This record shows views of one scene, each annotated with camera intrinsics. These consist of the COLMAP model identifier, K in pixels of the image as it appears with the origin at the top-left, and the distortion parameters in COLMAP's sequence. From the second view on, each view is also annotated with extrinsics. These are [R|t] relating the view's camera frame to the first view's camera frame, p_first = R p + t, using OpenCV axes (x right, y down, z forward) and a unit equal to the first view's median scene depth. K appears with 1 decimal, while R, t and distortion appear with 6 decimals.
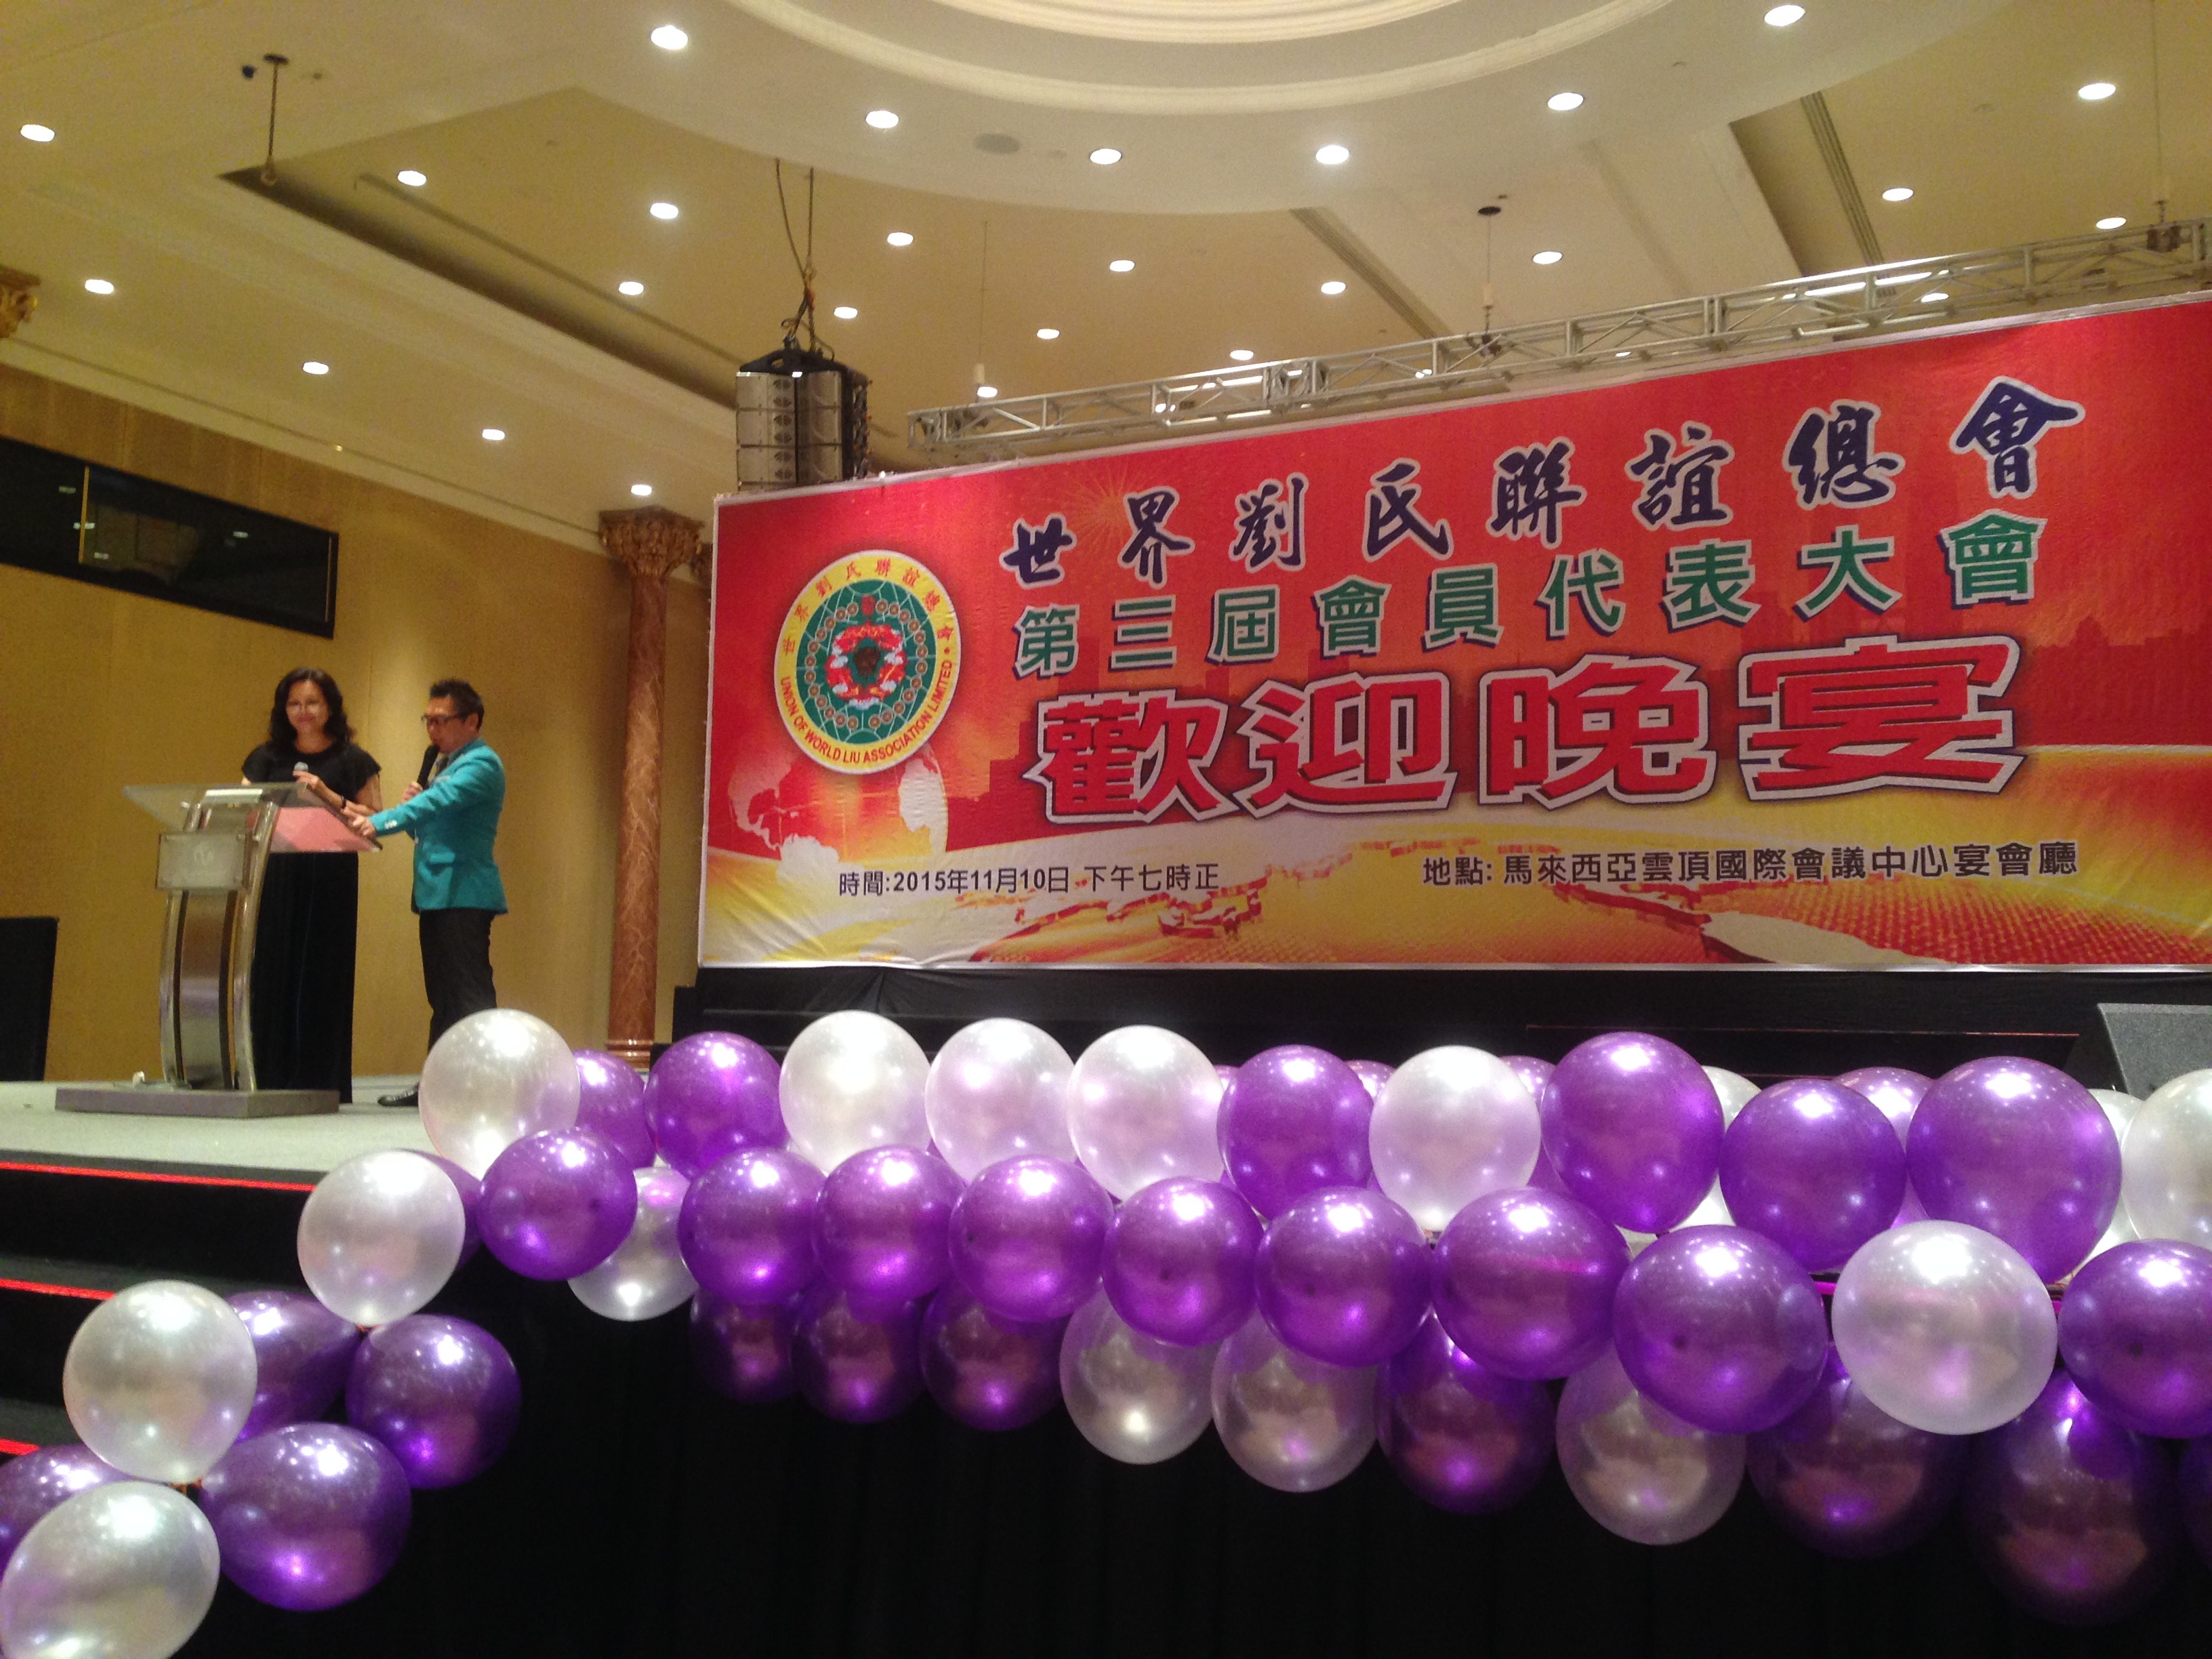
lens RADIAL K [[2023.3, 0, 1095.9], [0, 2023.3, 831.7], [0, 0, 1]] dist [0.061146, 0.000000]
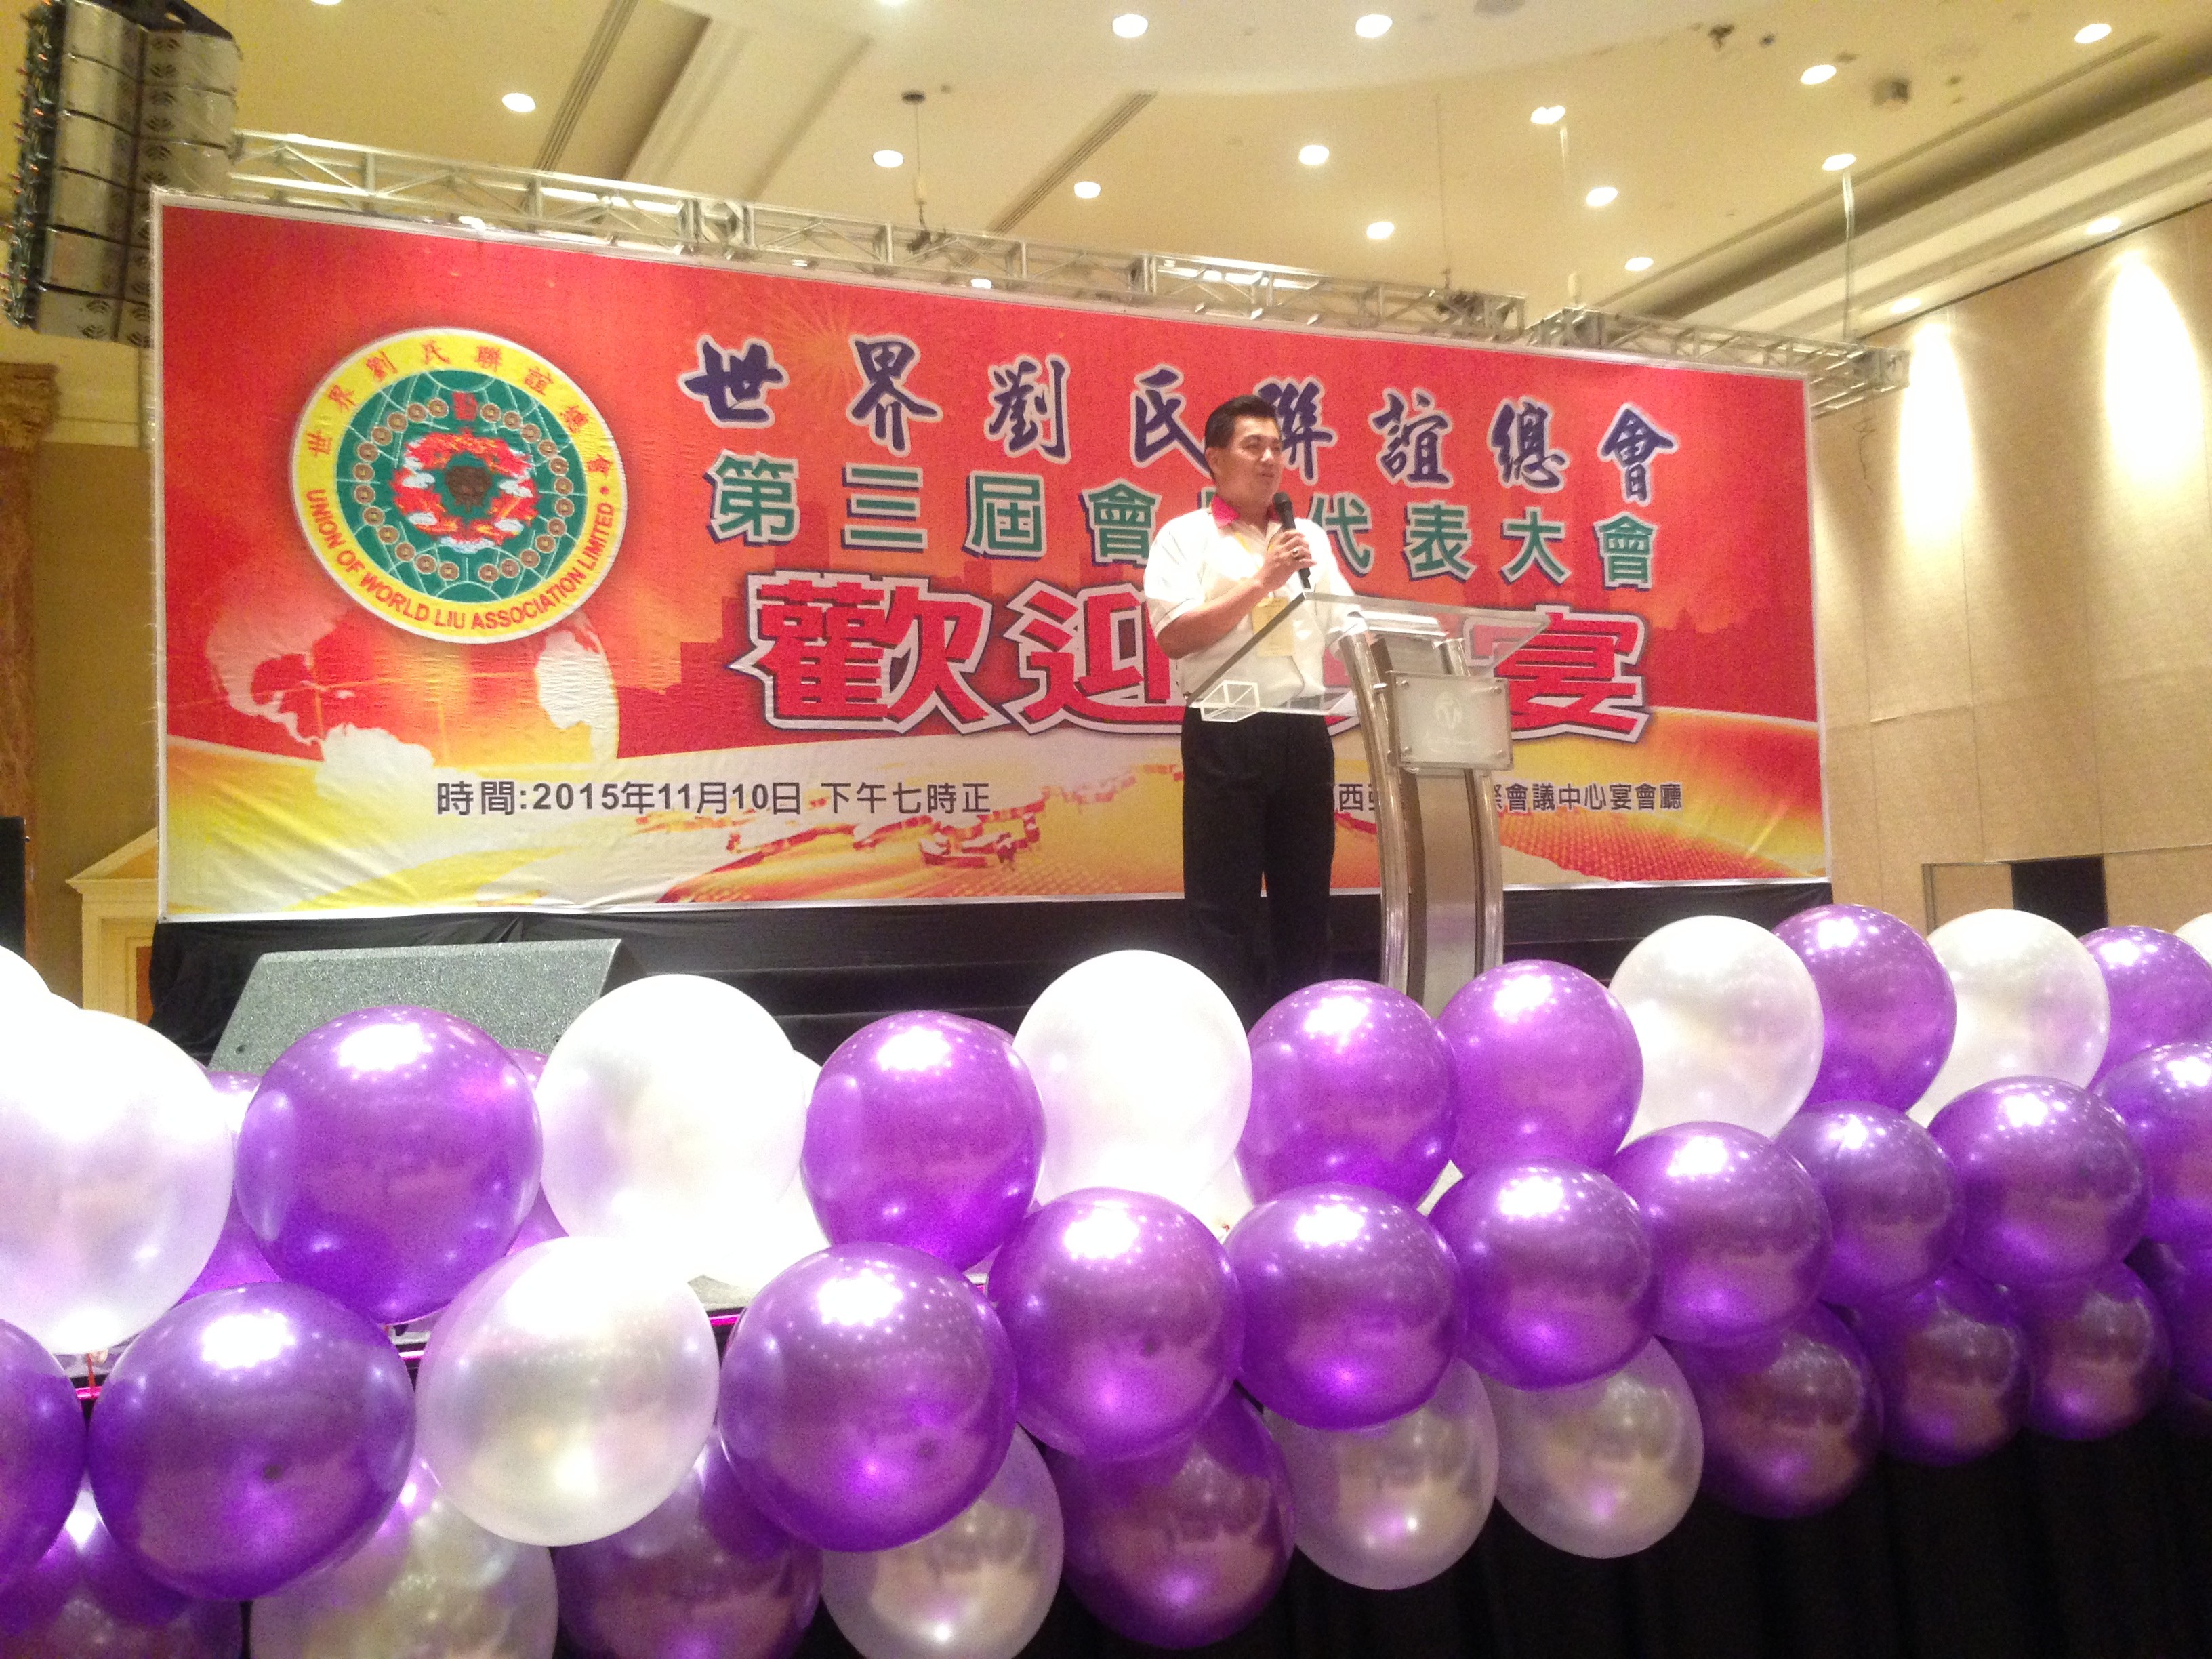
lens RADIAL K [[2037.6, 0, 1106.5], [0, 2037.6, 840.1], [0, 0, 1]] dist [0.066788, 0.000000]
pose [[0.603608, 0.007430, 0.797246, -0.614090], [-0.027624, 0.999551, 0.011599, 0.028573], [-0.796802, -0.029024, 0.603543, 0.424480]]
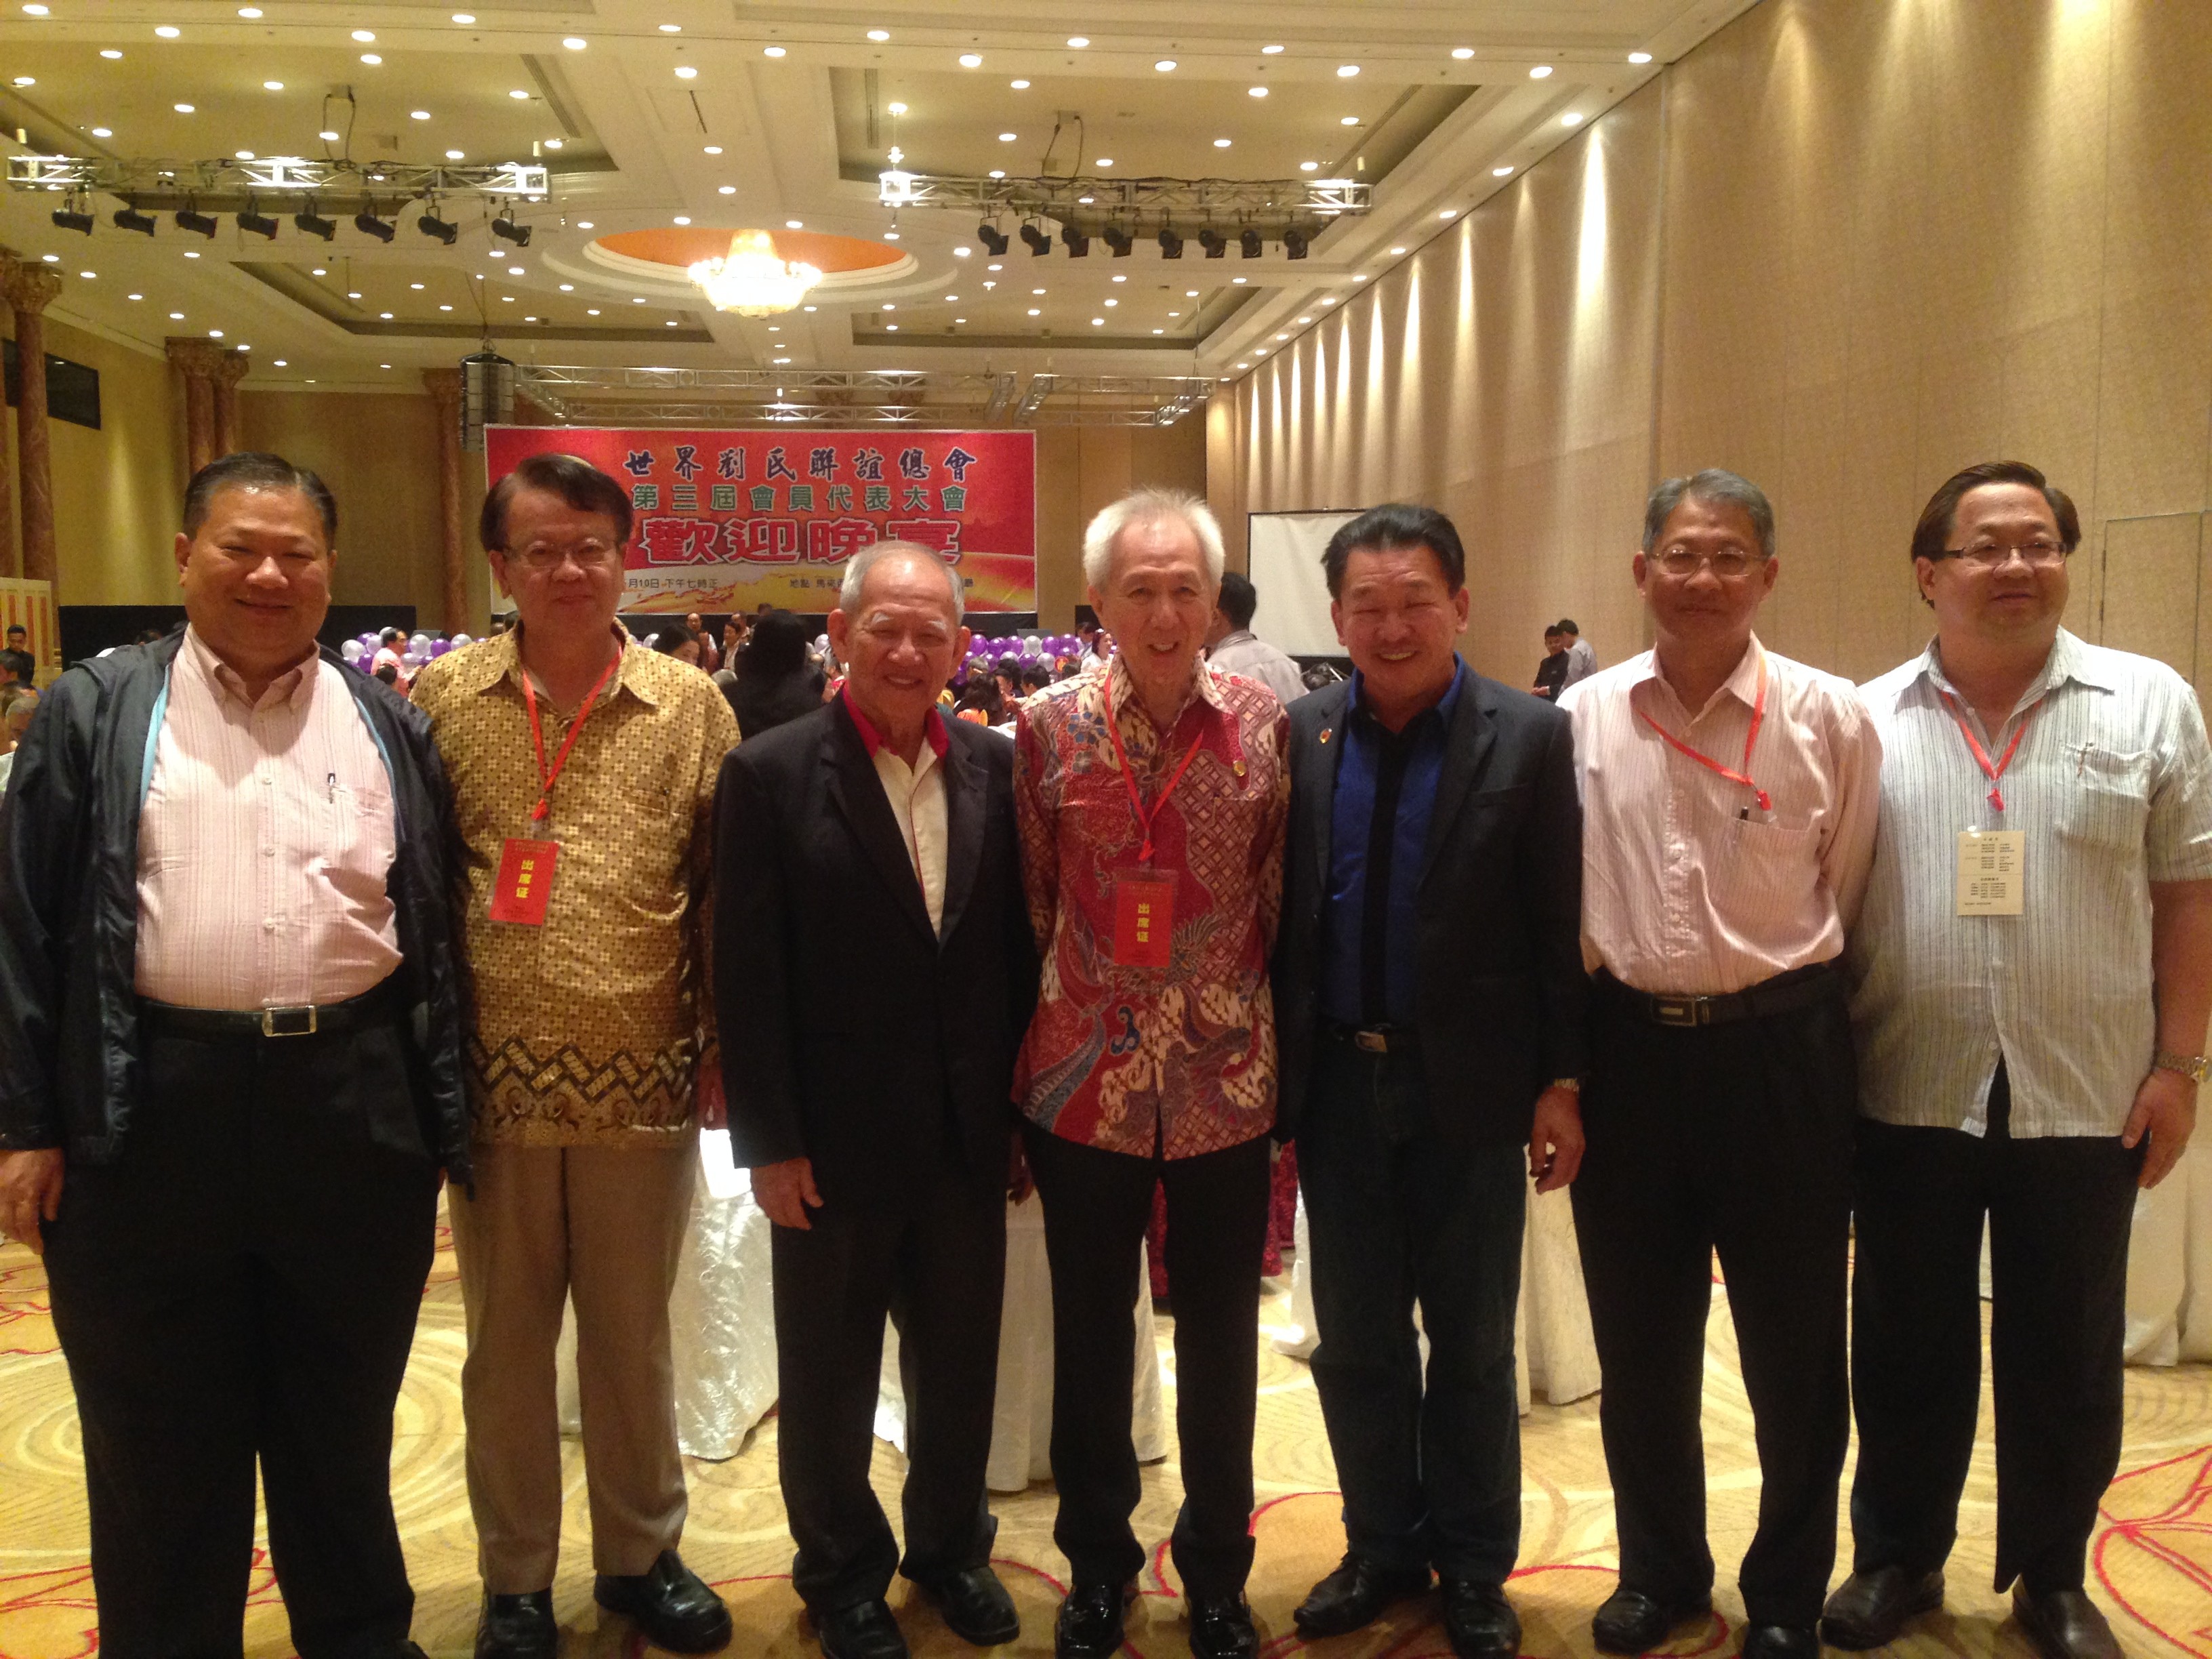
lens RADIAL K [[2023.3, 0, 1092.9], [0, 2023.3, 855.7], [0, 0, 1]] dist [0.061146, 0.000000]
pose [[0.833937, -0.082332, 0.545683, -1.145920], [-0.033015, 0.979594, 0.198255, -0.197192], [-0.550871, -0.183348, 0.814202, -1.819956]]
